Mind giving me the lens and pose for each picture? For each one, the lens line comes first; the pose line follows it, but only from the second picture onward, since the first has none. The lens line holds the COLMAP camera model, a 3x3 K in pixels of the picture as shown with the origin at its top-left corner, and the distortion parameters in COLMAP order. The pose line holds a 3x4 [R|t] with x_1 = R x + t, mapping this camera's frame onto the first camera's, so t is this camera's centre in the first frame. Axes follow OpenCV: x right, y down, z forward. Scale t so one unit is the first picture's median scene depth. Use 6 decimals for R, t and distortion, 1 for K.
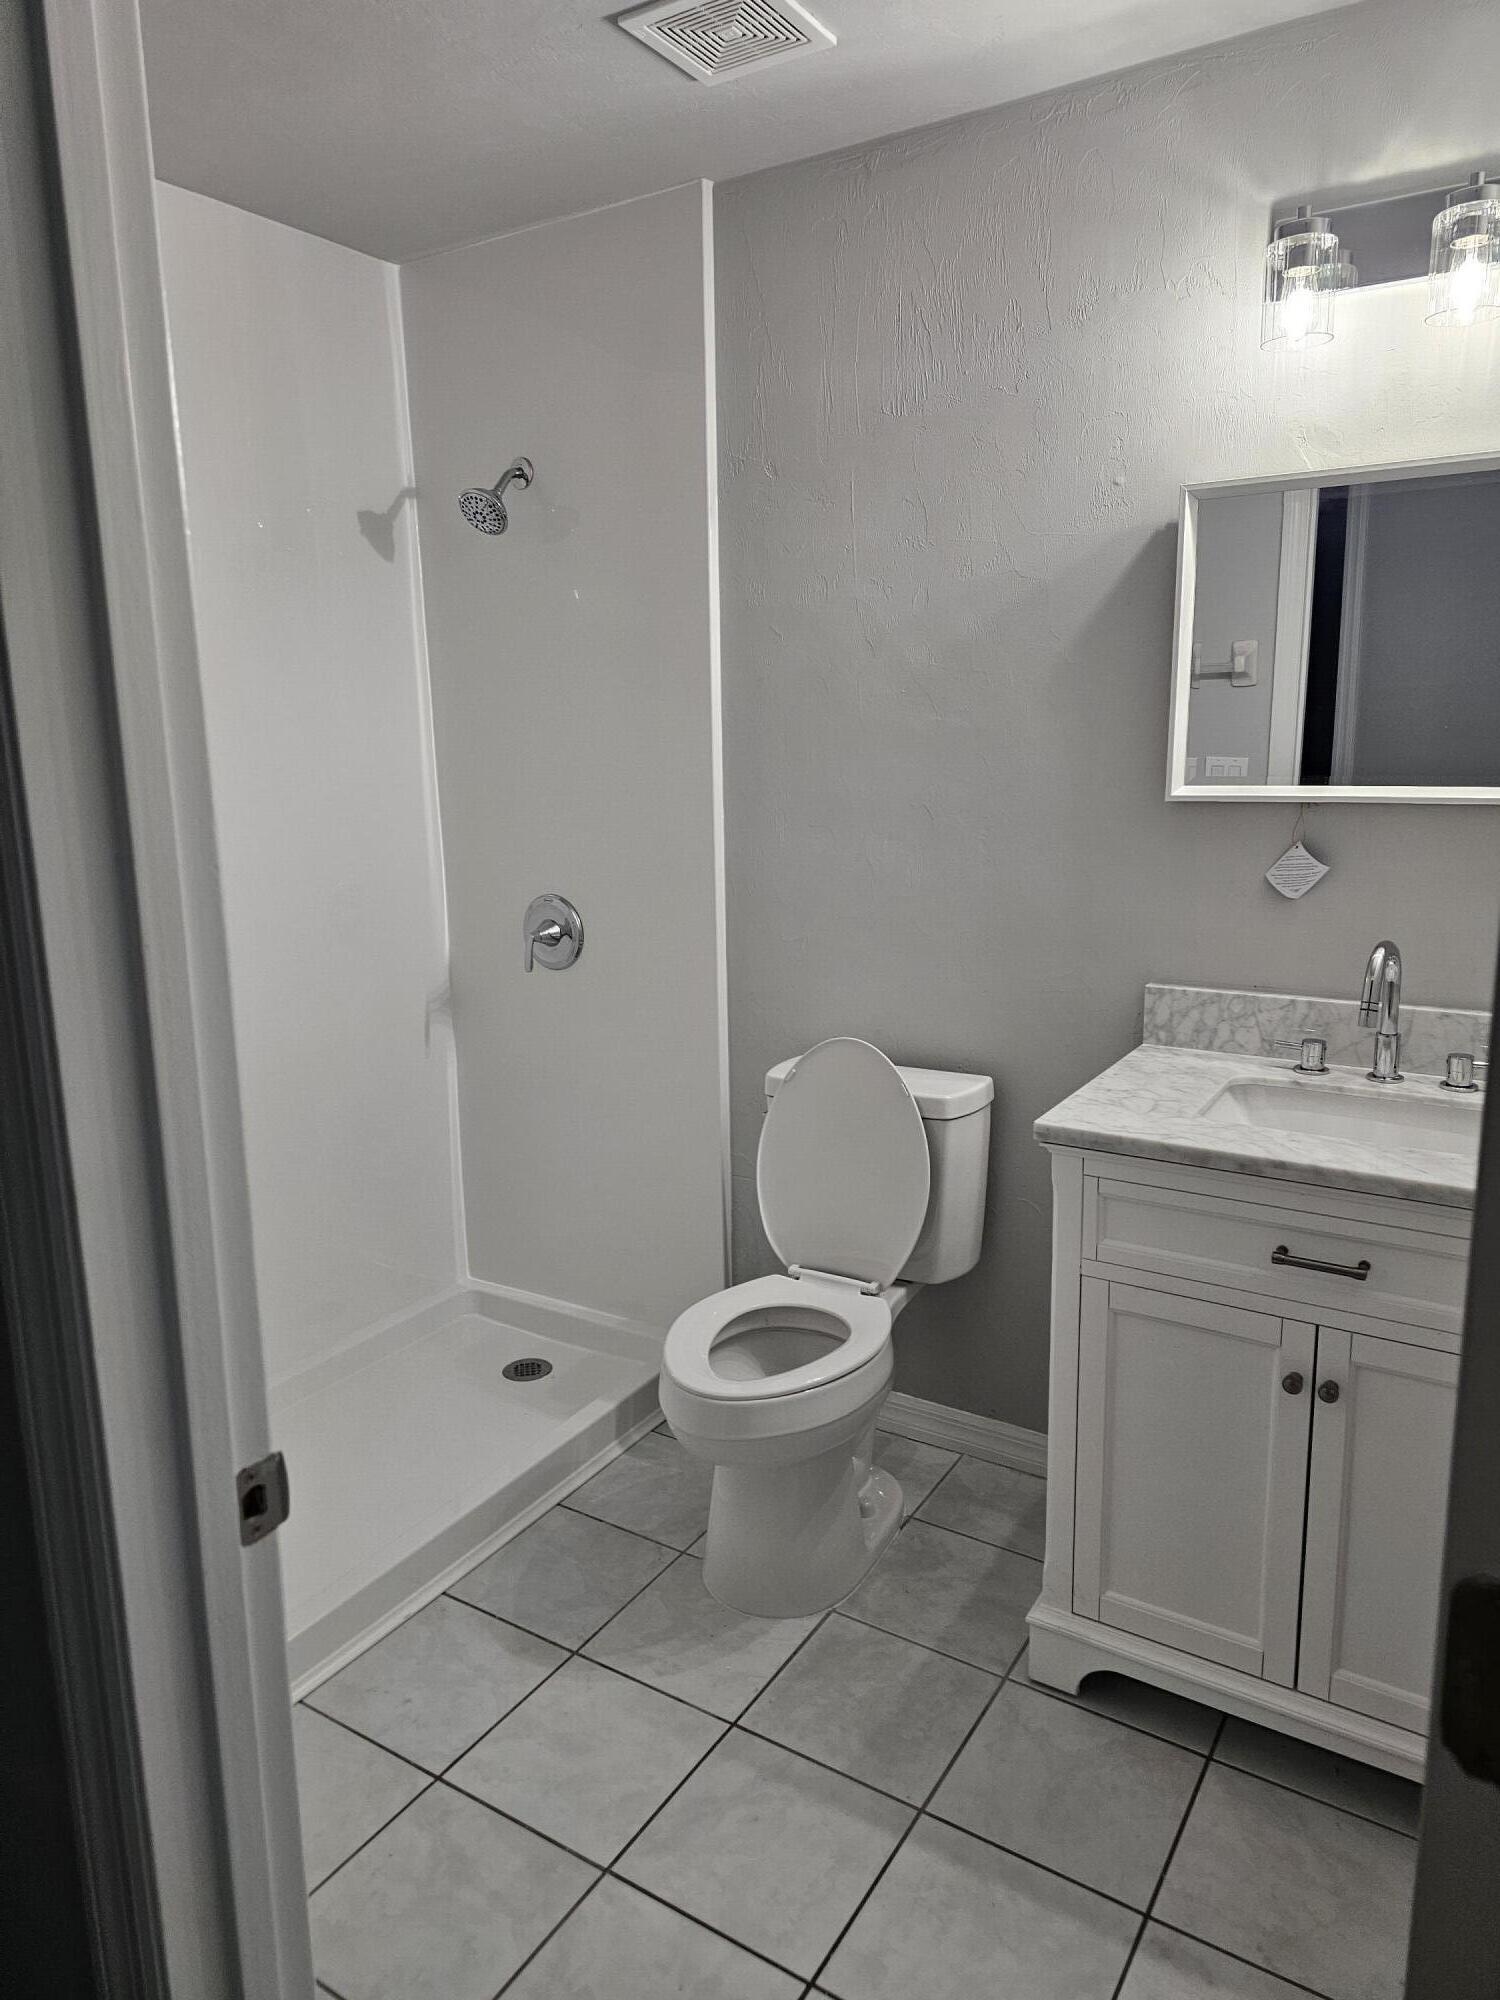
lens RADIAL K [[1334.5, 0, 738.8], [0, 1334.5, 983.8], [0, 0, 1]] dist [0.094058, -0.095798]
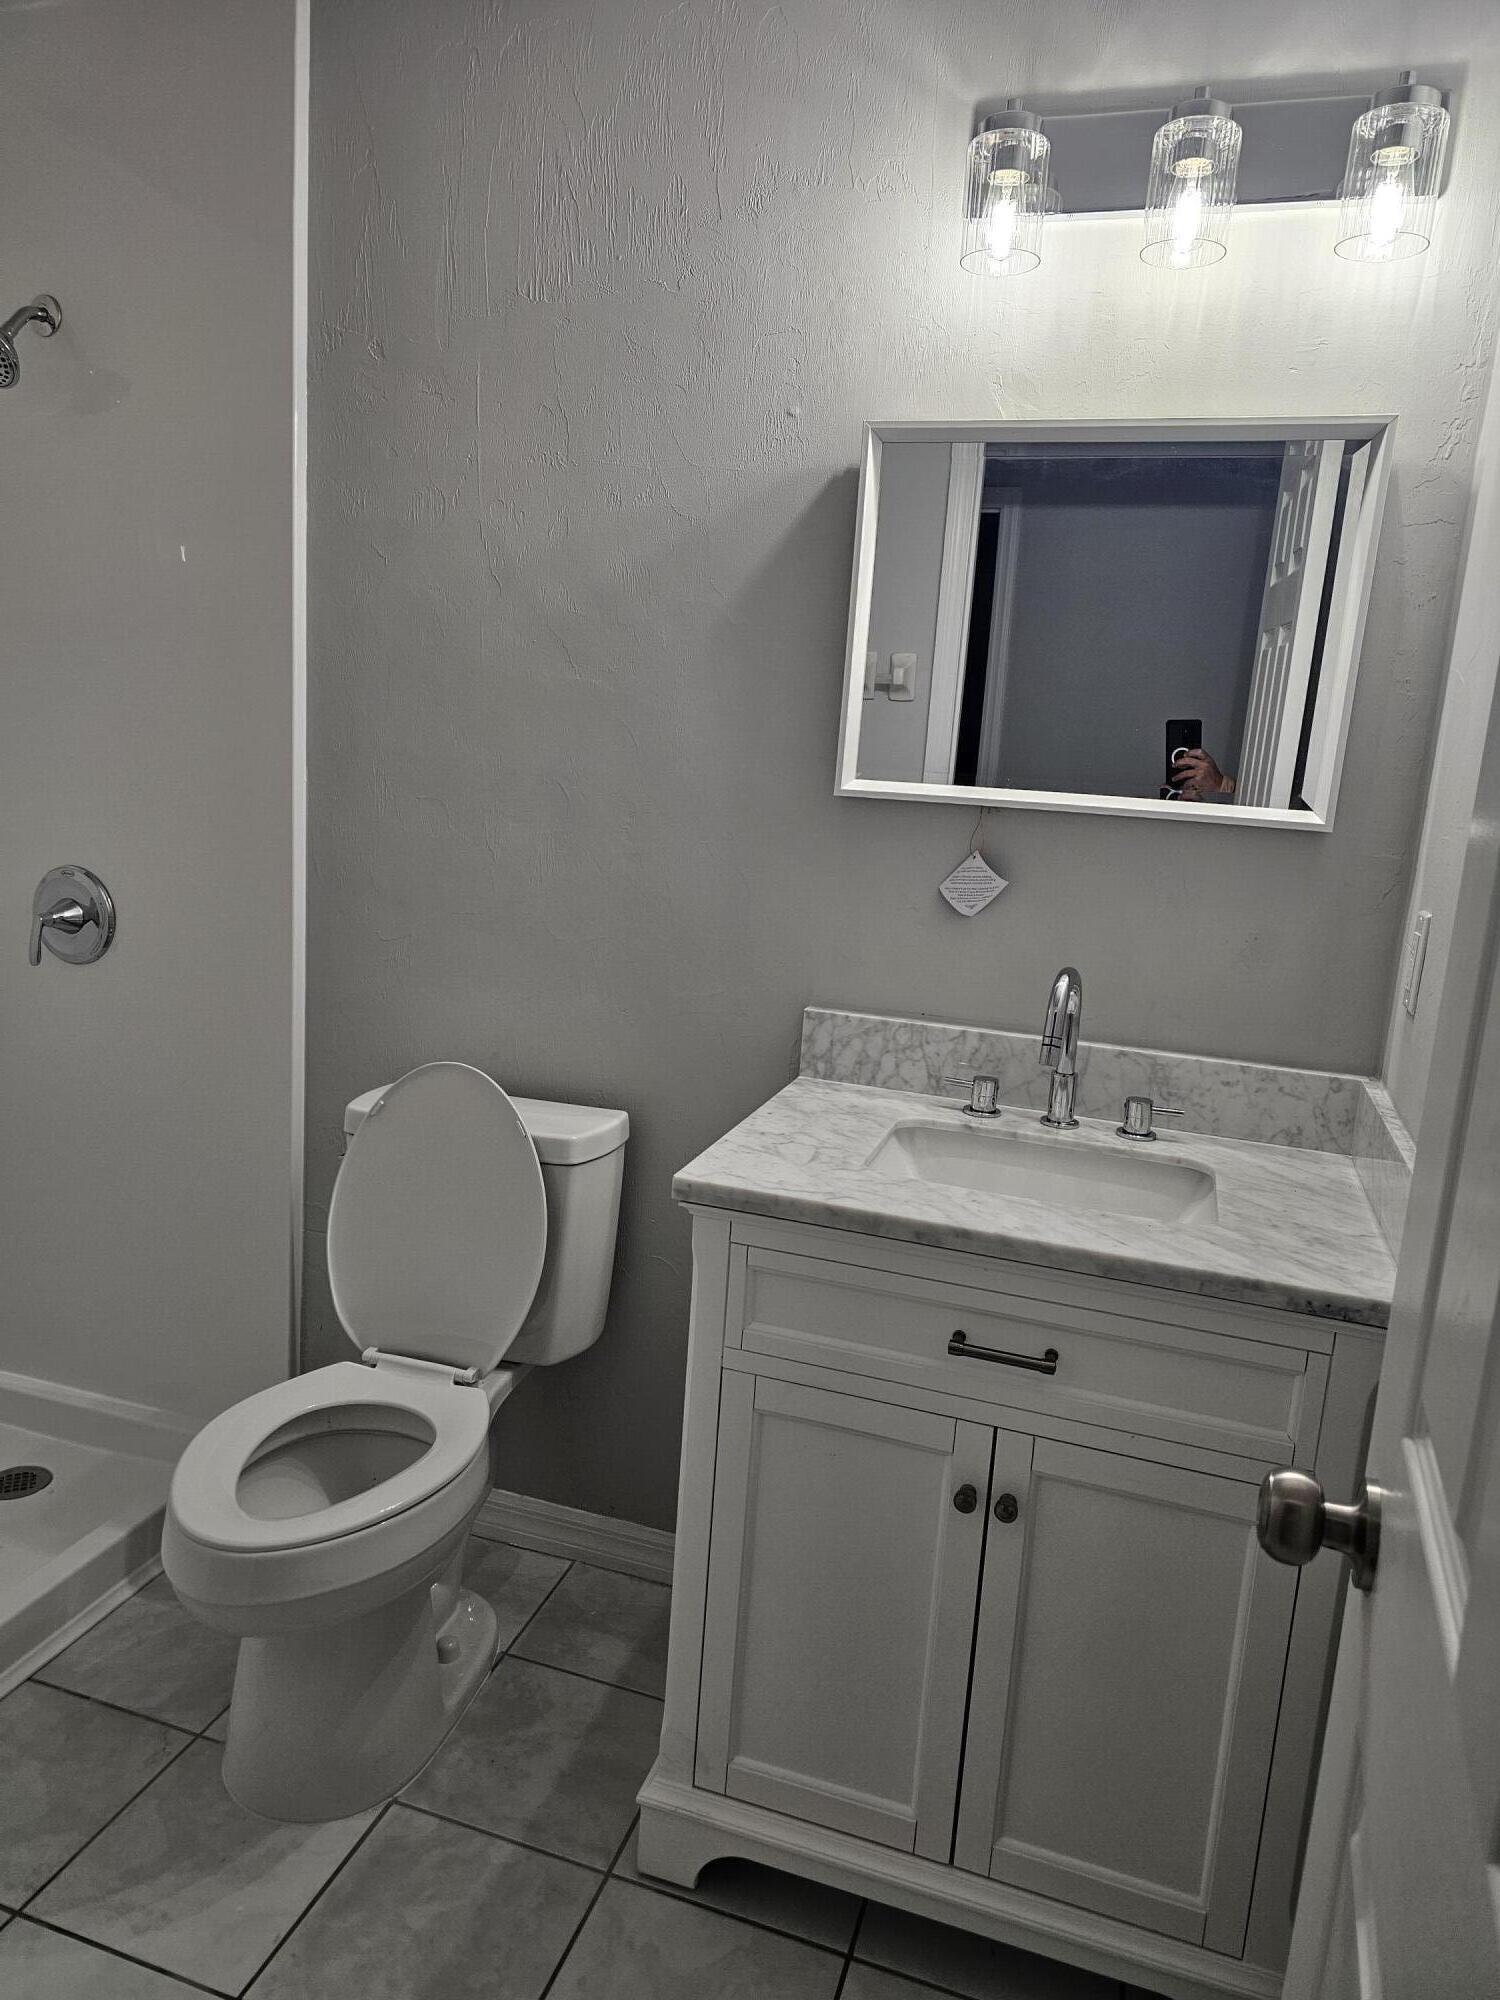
lens RADIAL K [[1401.1, 0, 742.9], [0, 1401.1, 1004.7], [0, 0, 1]] dist [0.035496, -0.001236]
pose [[0.965514, 0.033189, 0.258228, 0.034947], [-0.034250, 0.999413, -0.000392, 0.000120], [-0.258090, -0.008466, 0.966084, 0.155806]]
